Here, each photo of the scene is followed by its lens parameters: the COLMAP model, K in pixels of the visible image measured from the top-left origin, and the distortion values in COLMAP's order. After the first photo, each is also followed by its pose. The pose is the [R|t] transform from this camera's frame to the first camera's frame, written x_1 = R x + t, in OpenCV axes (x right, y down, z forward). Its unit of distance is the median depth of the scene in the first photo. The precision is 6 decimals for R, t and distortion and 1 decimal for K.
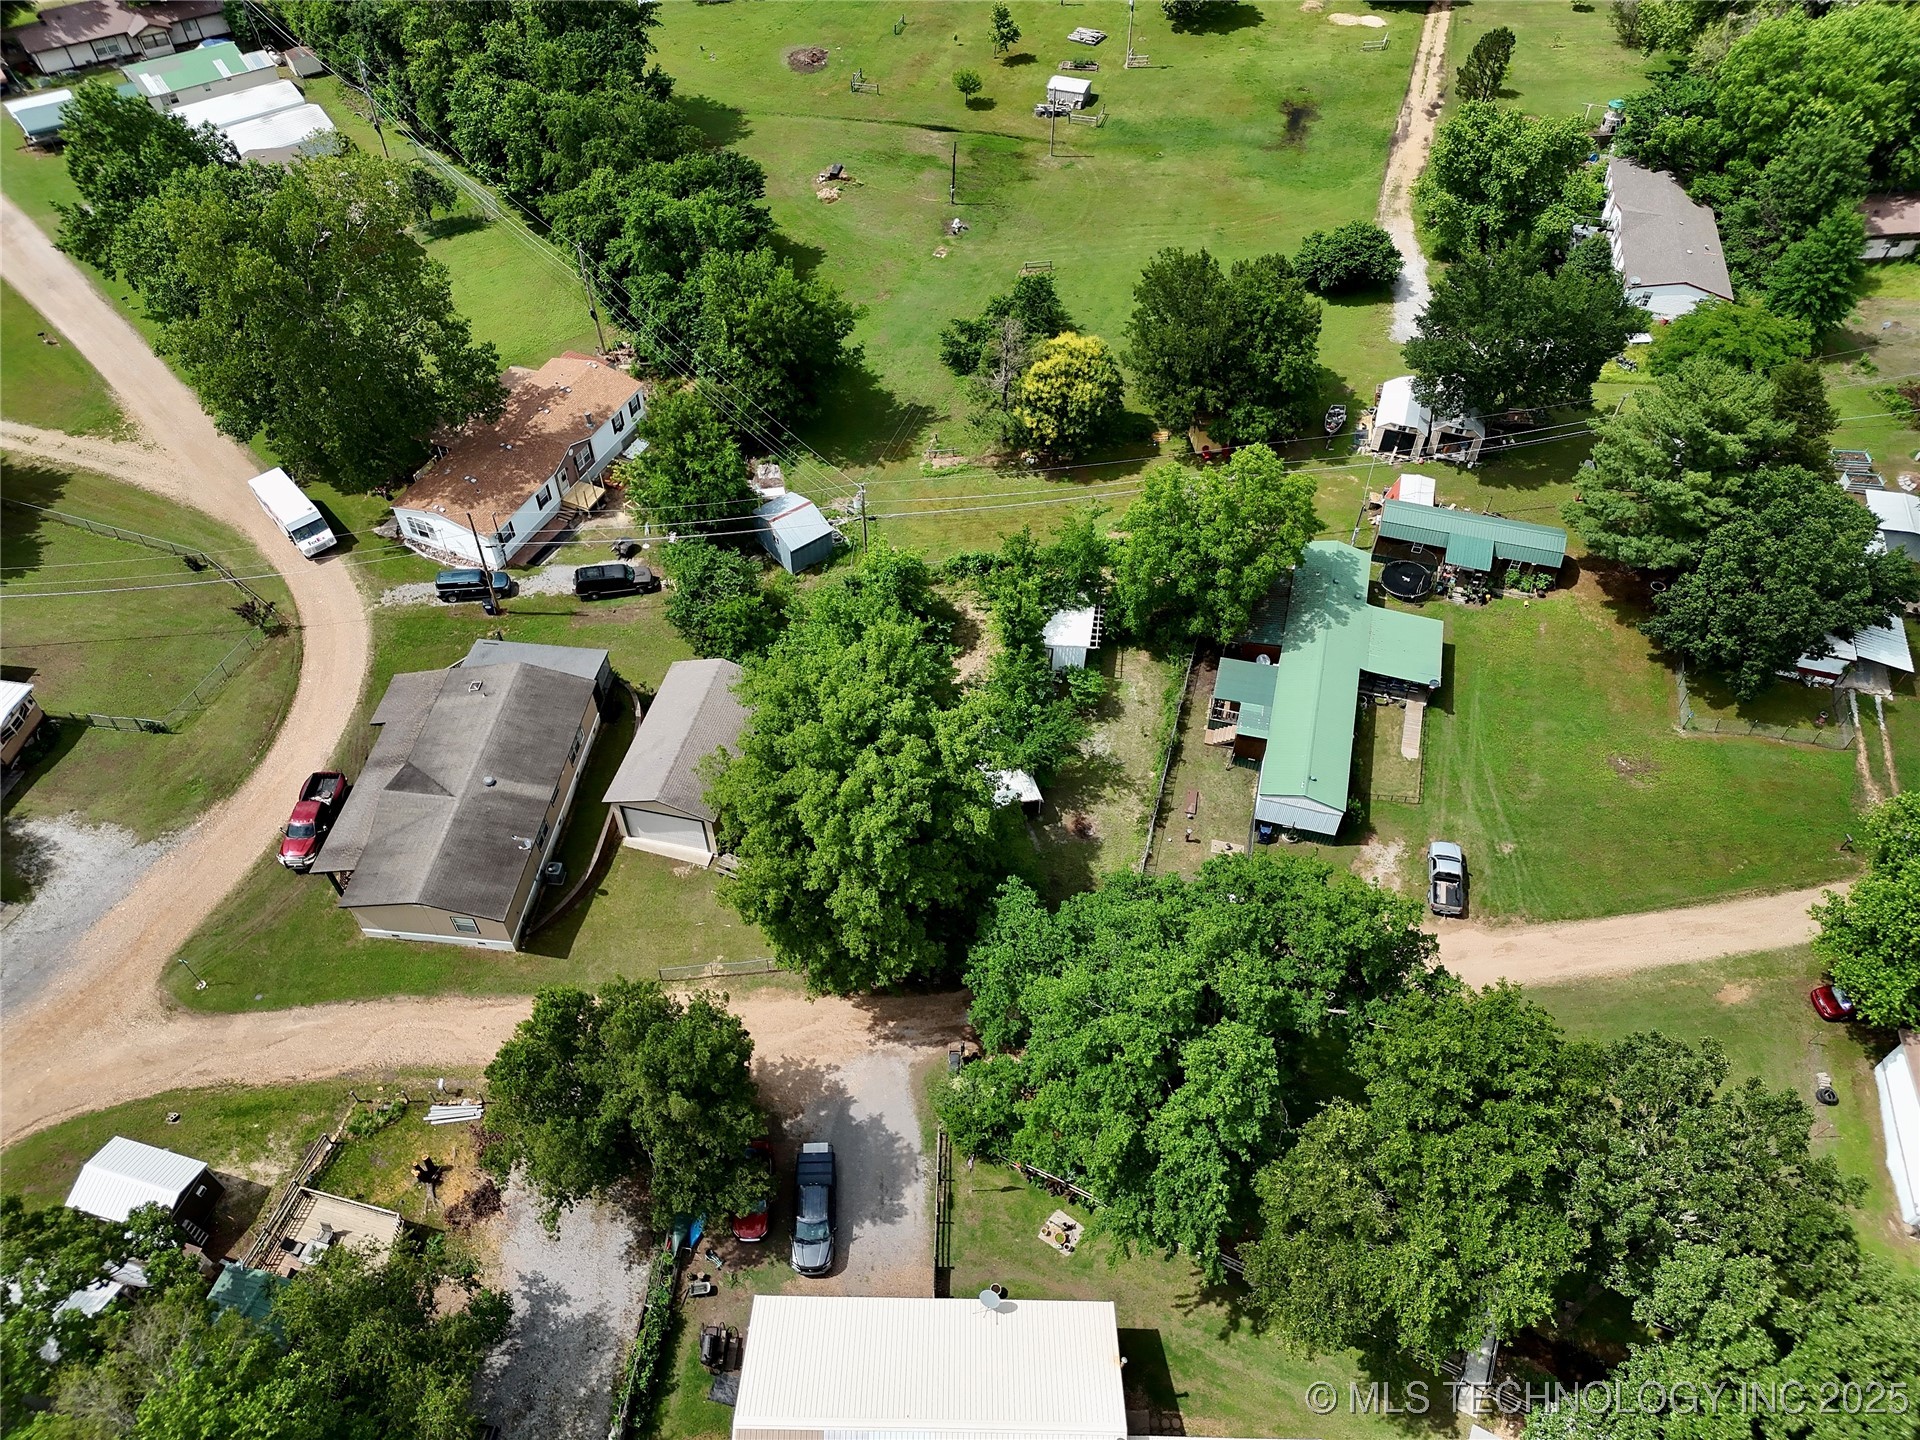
lens RADIAL K [[1332.4, 0, 960.0], [0, 1332.4, 720.0], [0, 0, 1]] dist [0.062799, -0.056001]
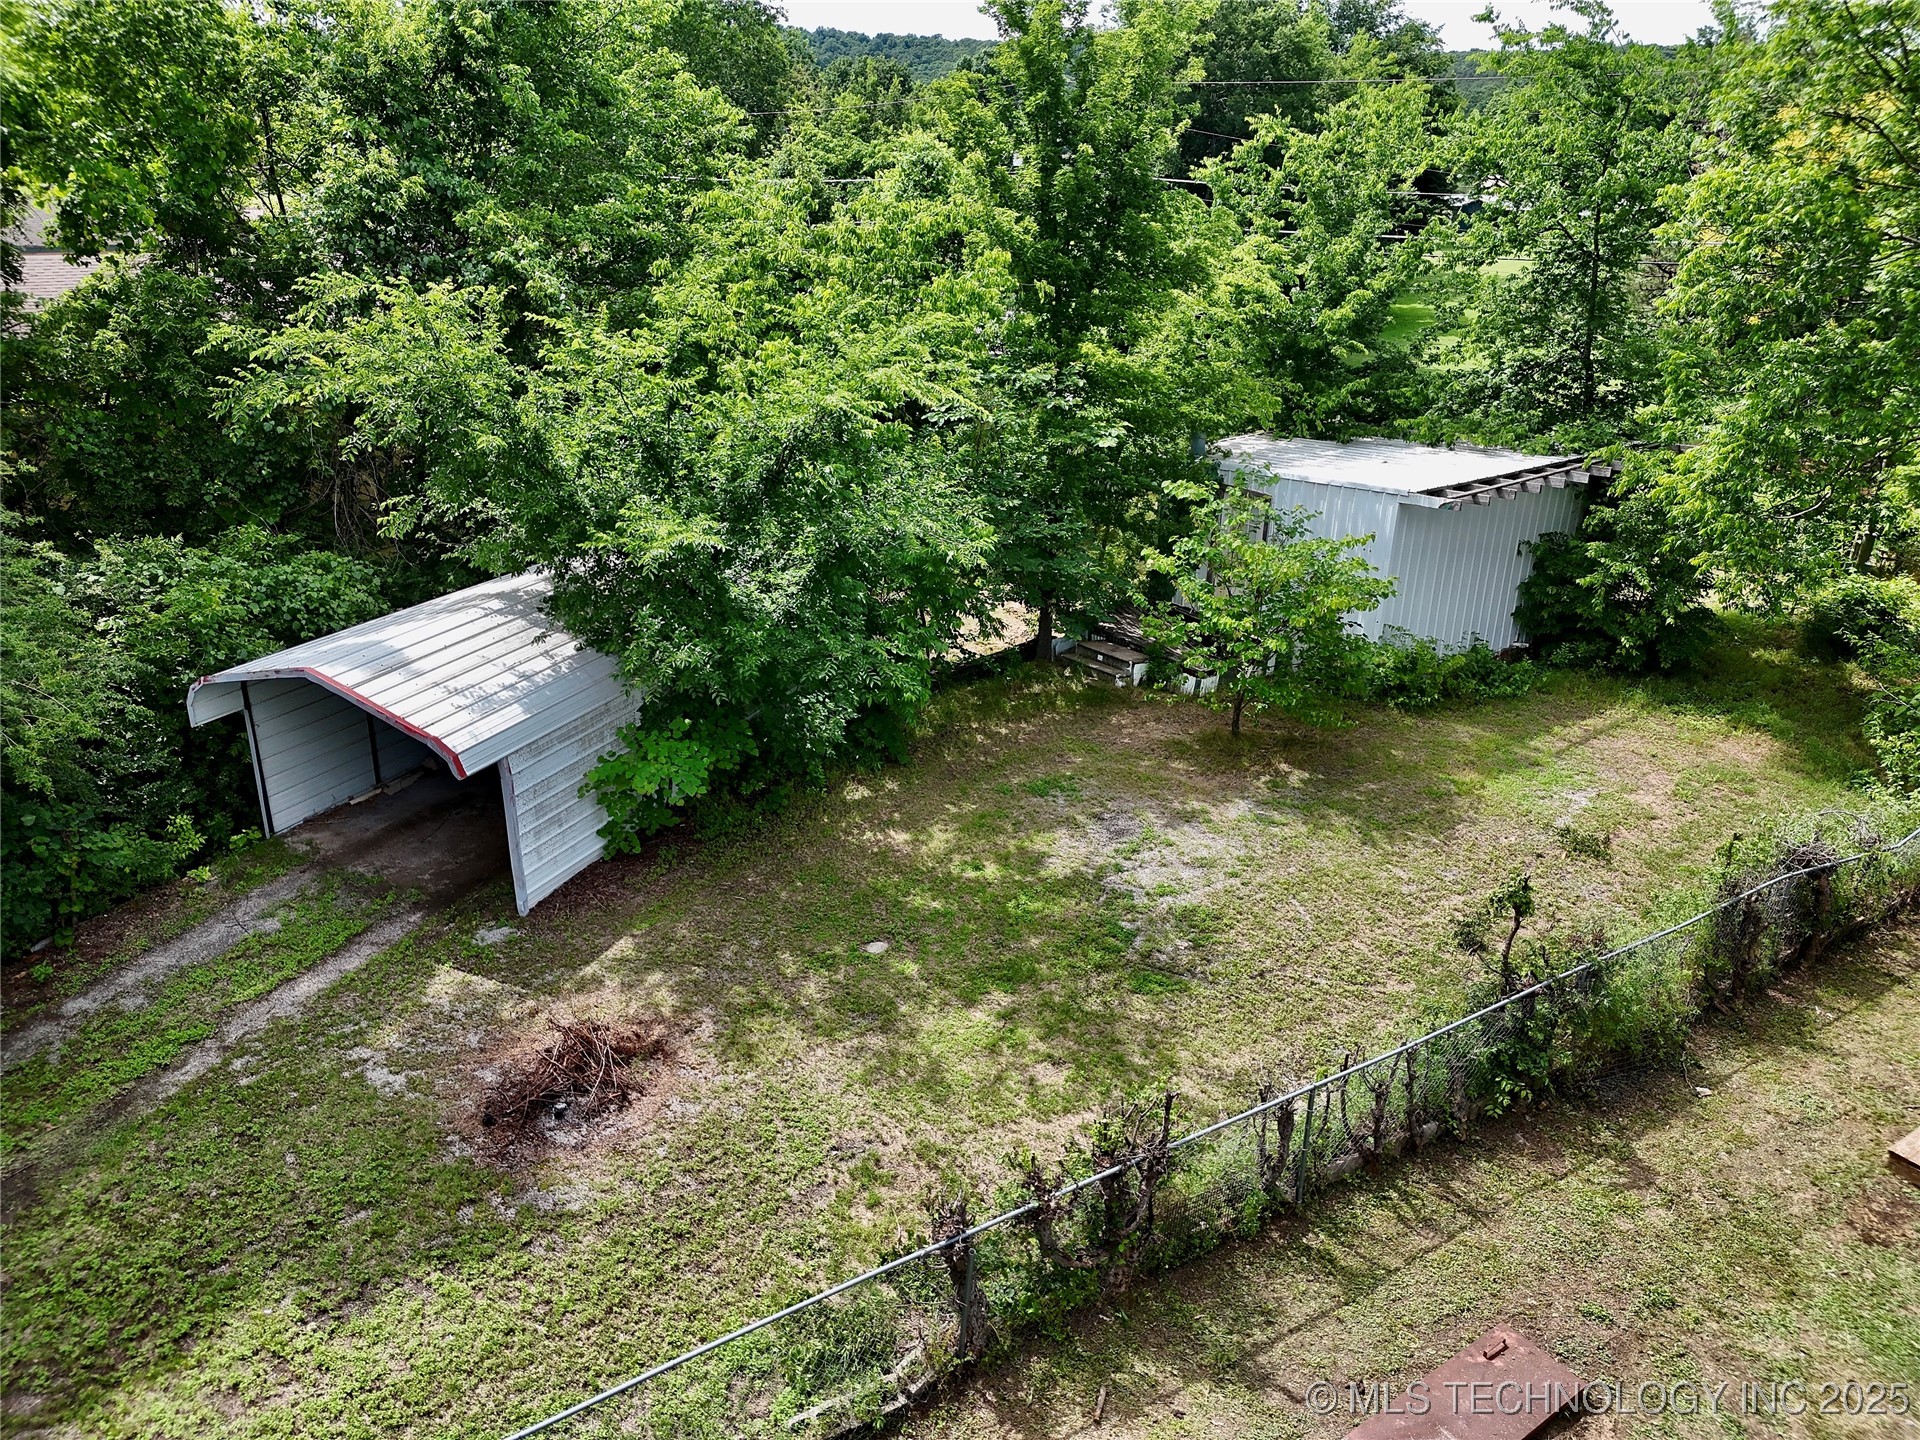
lens RADIAL K [[1312.7, 0, 960.0], [0, 1312.7, 720.0], [0, 0, 1]] dist [0.052775, -0.081176]
pose [[0.722344, 0.260250, -0.640694, 0.194345], [-0.521597, 0.813347, -0.257689, 0.063211], [0.454043, 0.520324, 0.723262, 0.872572]]
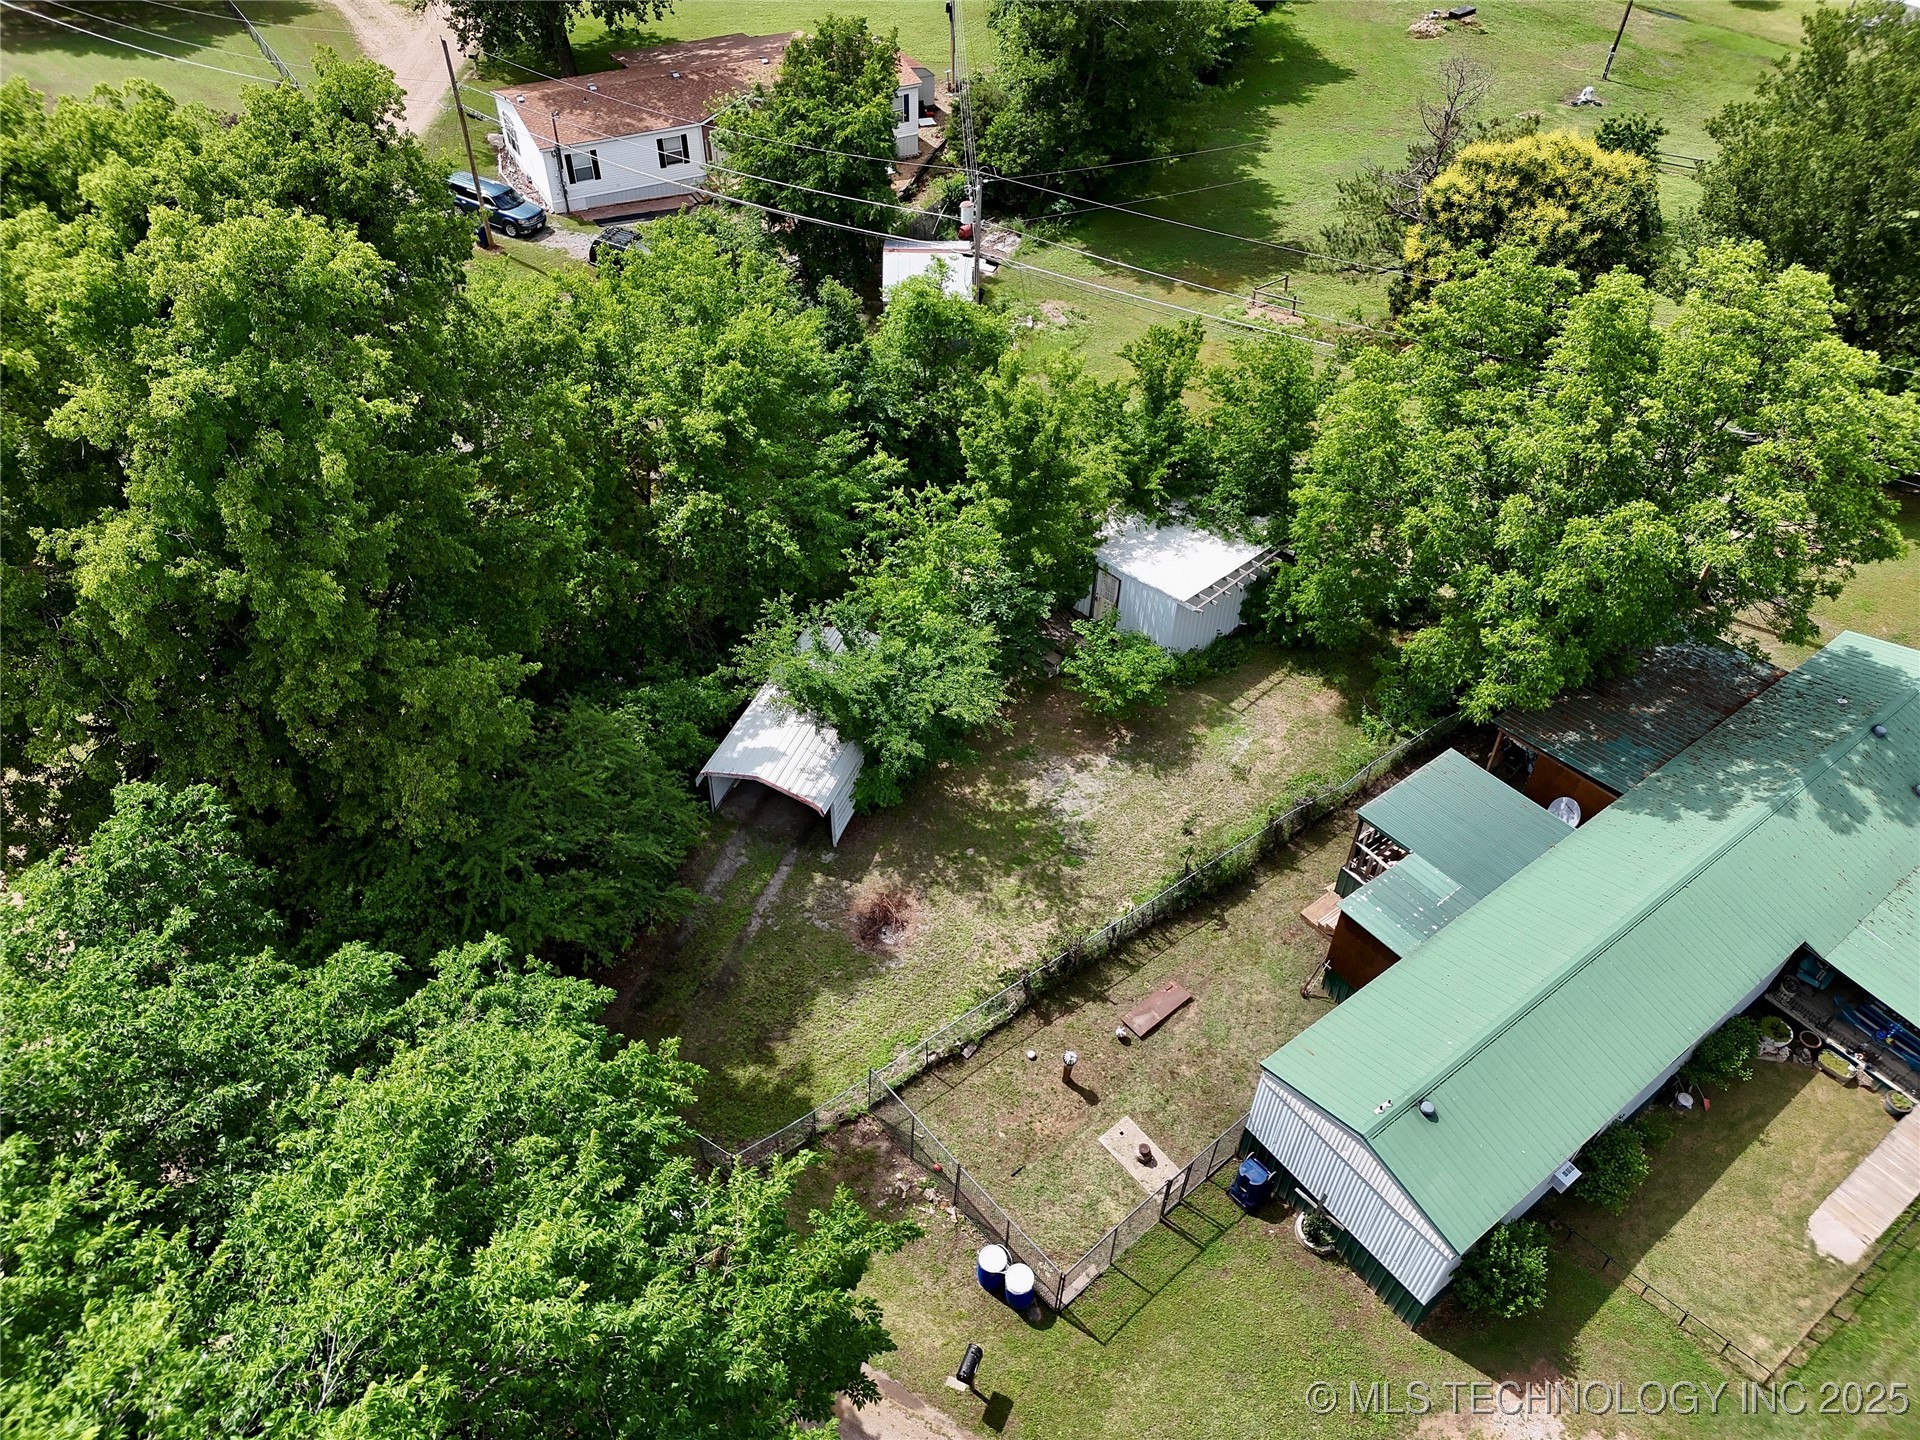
lens RADIAL K [[1332.4, 0, 960.0], [0, 1332.4, 720.0], [0, 0, 1]] dist [0.062799, -0.056001]
pose [[0.789583, 0.422548, -0.444985, 0.263949], [-0.460708, 0.887200, 0.024984, 0.003231], [0.405348, 0.185281, 0.895189, 0.602827]]
